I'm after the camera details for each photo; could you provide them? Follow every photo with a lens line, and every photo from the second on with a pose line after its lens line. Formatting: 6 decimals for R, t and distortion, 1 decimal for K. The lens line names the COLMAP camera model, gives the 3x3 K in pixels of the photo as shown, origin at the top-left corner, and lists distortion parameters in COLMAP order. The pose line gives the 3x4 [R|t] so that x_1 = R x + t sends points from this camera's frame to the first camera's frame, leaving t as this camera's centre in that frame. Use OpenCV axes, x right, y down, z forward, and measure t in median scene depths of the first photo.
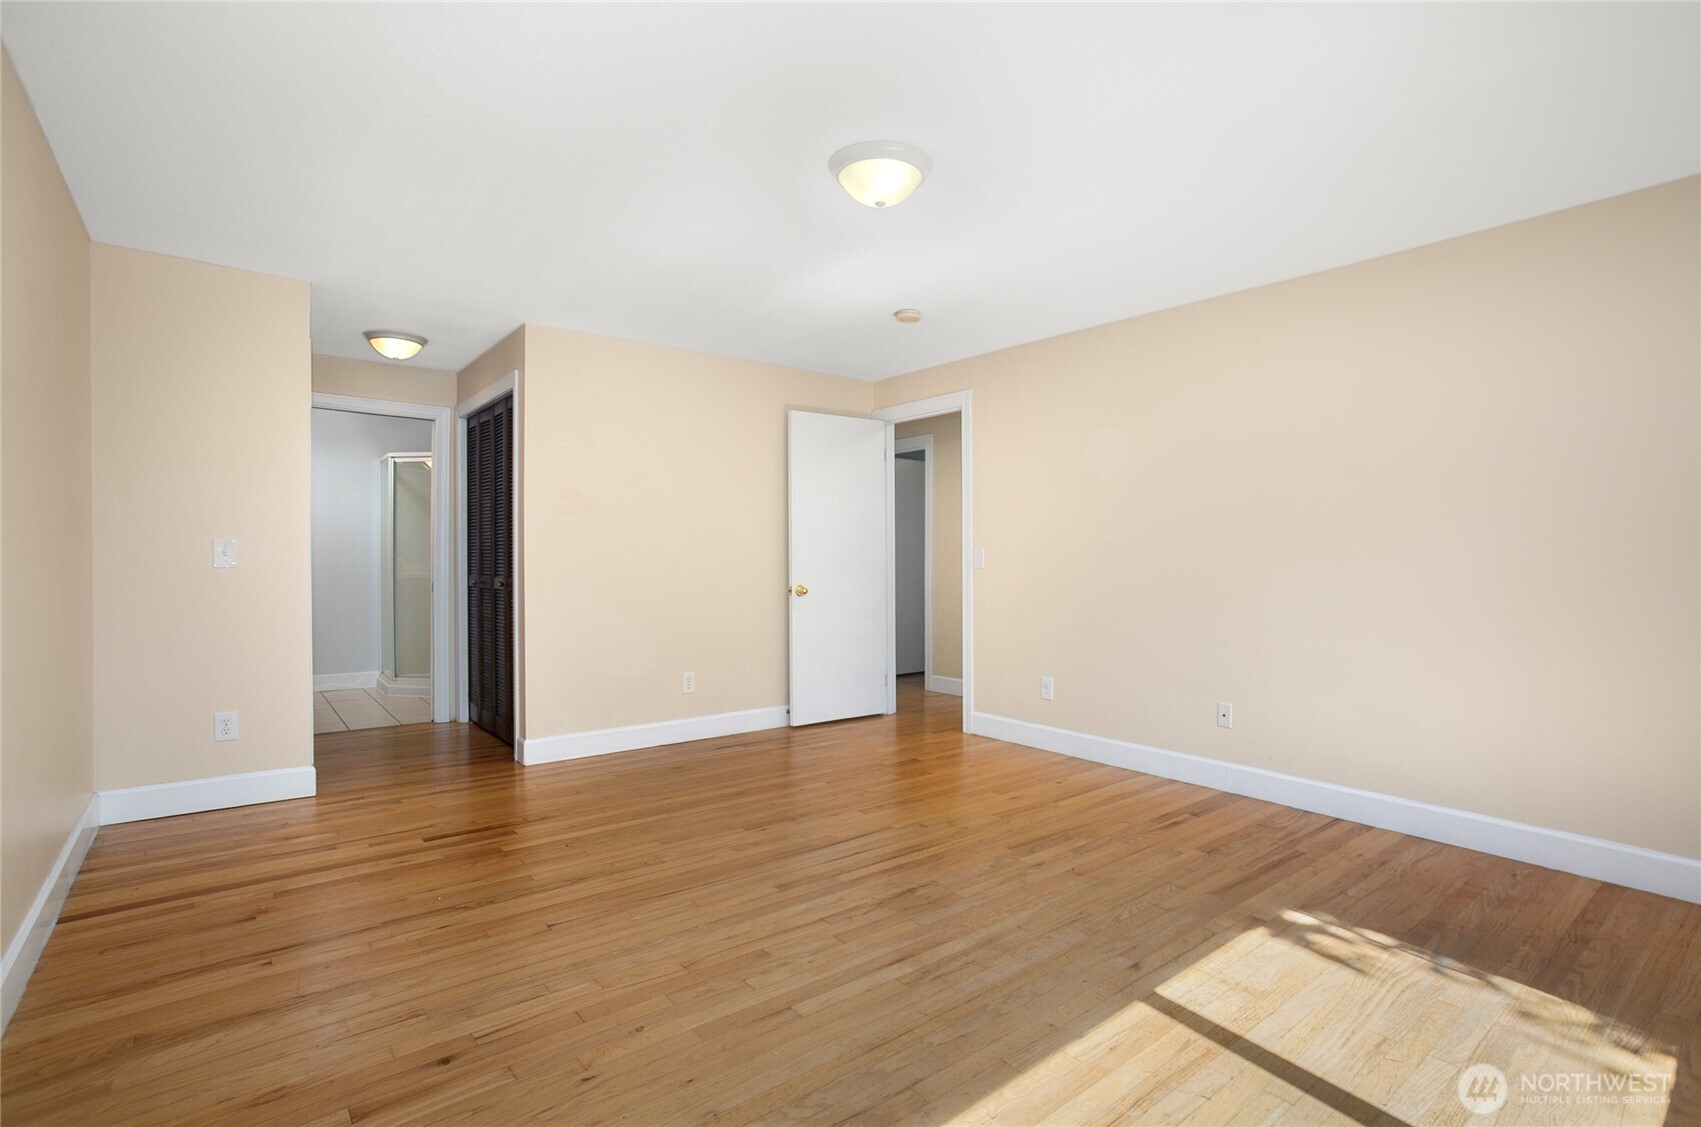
lens RADIAL K [[795.8, 0, 850.5], [0, 795.8, 563.5], [0, 0, 1]] dist [-0.000298, -0.000095]
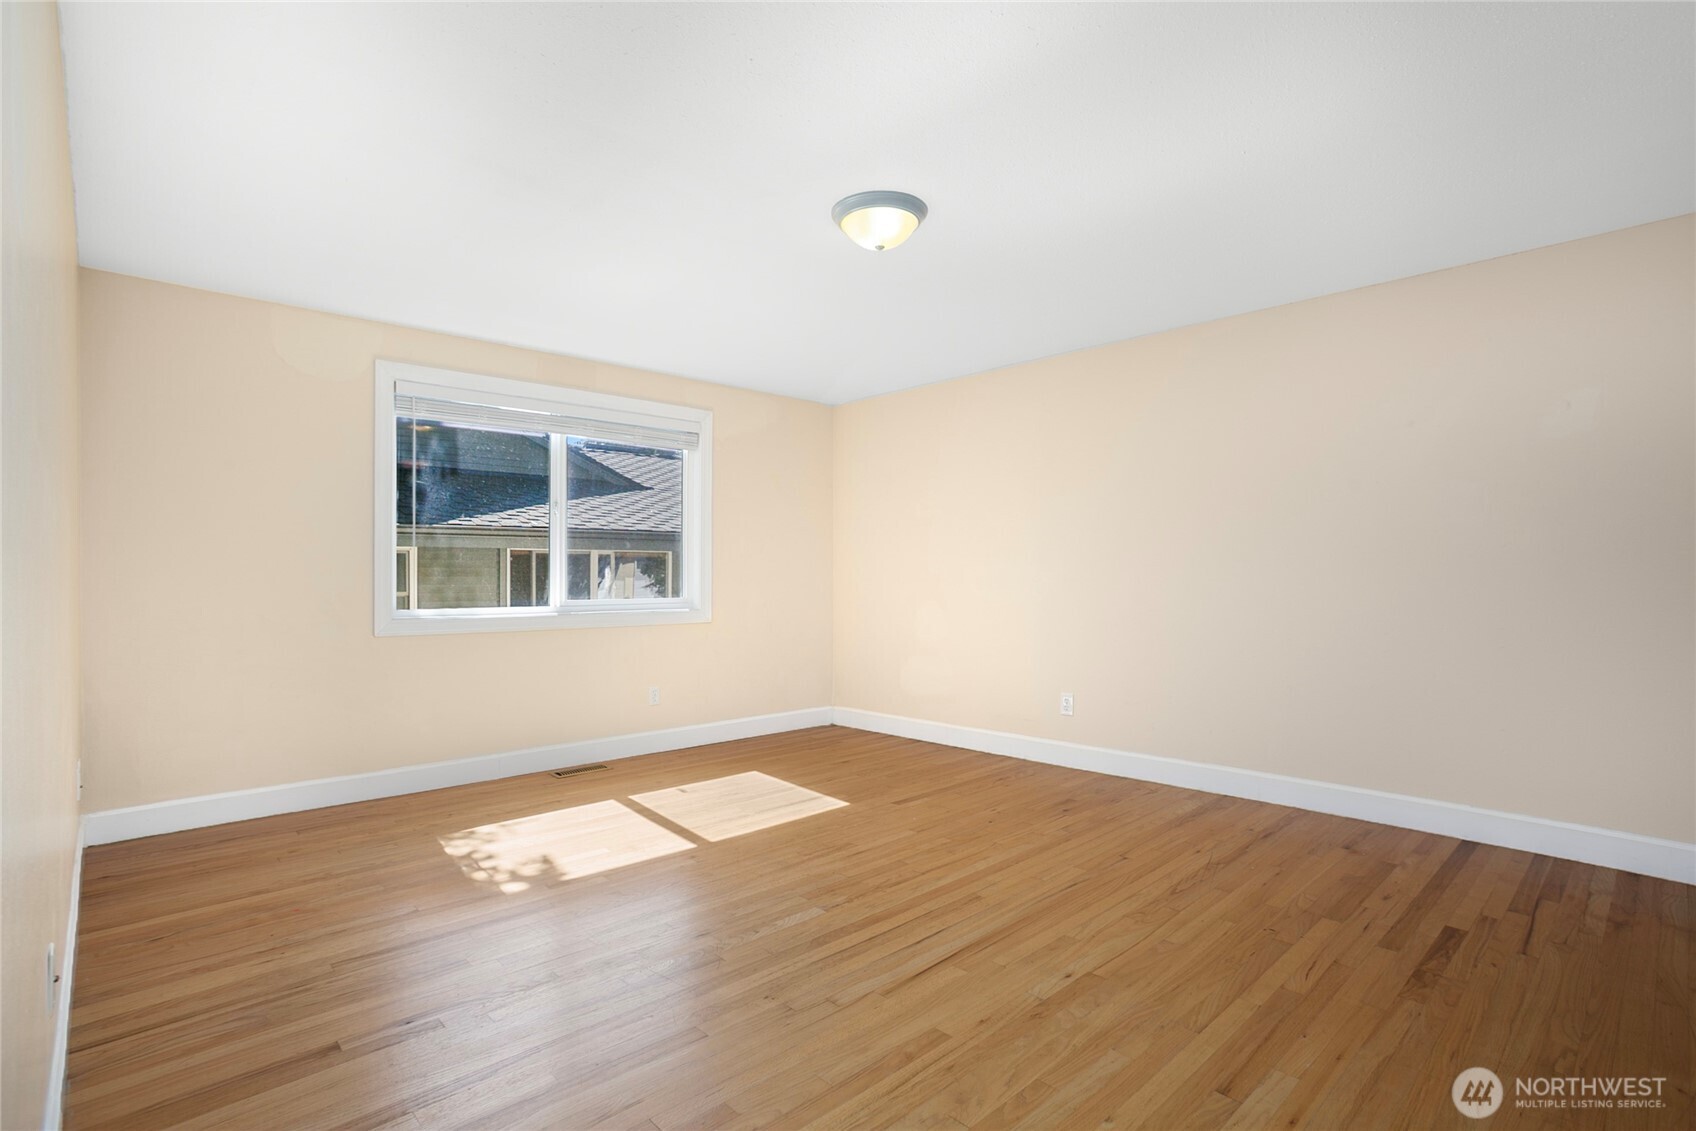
lens RADIAL K [[817.7, 0, 845.8], [0, 817.7, 571.4], [0, 0, 1]] dist [-0.083076, 0.044221]
pose [[-0.996867, -0.002289, -0.079064, 0.170779], [-0.002589, 0.999990, 0.003700, -0.016325], [0.079055, 0.003893, -0.996863, 2.107233]]
